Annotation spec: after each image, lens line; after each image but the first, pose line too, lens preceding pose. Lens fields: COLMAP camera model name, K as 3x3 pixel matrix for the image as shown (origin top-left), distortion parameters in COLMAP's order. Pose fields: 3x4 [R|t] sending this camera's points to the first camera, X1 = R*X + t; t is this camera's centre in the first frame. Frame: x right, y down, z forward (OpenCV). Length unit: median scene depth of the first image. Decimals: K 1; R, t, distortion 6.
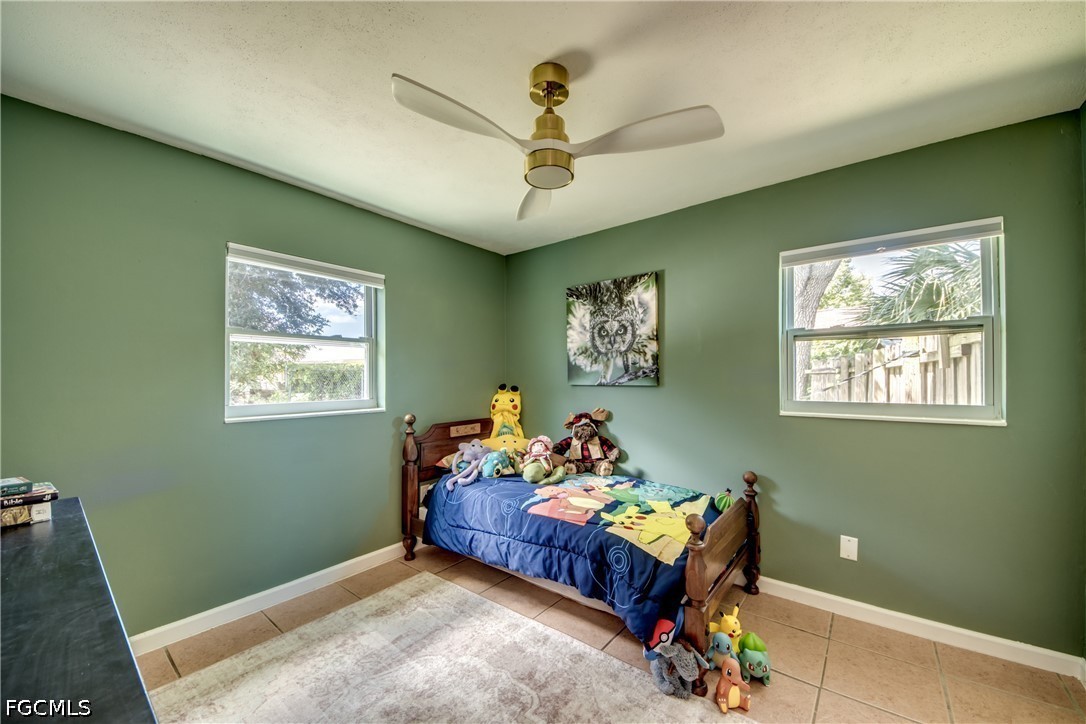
lens RADIAL K [[406.2, 0, 528.5], [0, 406.2, 367.2], [0, 0, 1]] dist [0.011890, -0.000156]
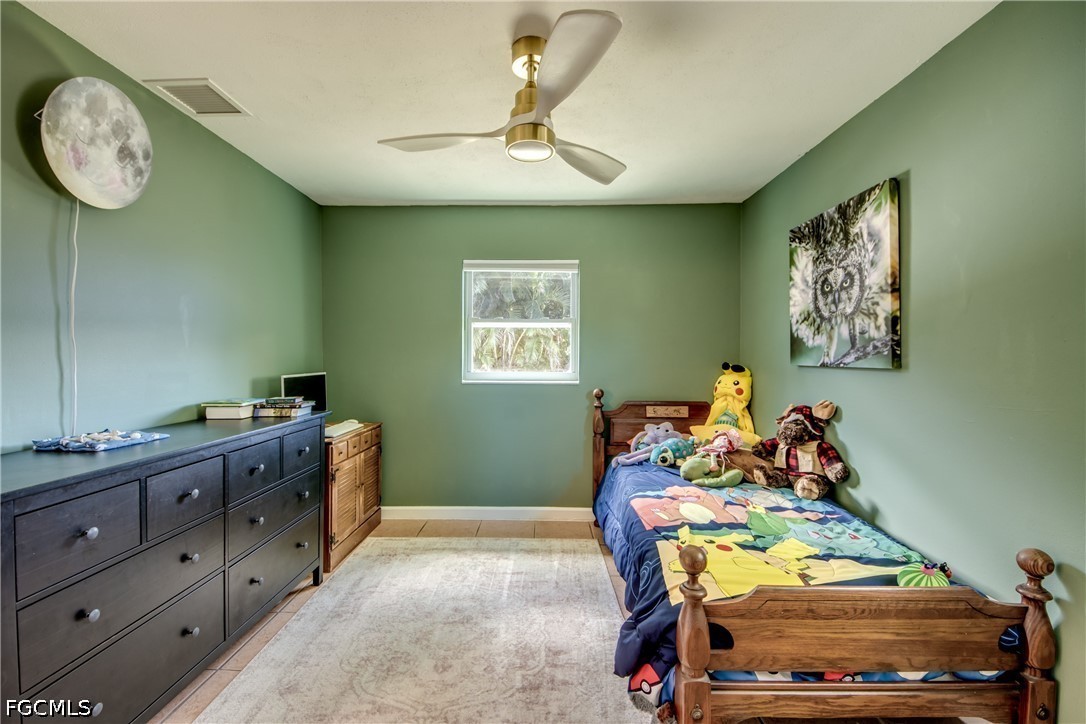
lens RADIAL K [[444.6, 0, 544.9], [0, 444.6, 349.0], [0, 0, 1]] dist [0.027774, -0.023648]
pose [[0.612151, -0.003090, -0.790735, 0.497909], [0.010630, 0.999934, 0.004323, 0.007673], [0.790669, -0.011052, 0.612144, 0.187651]]
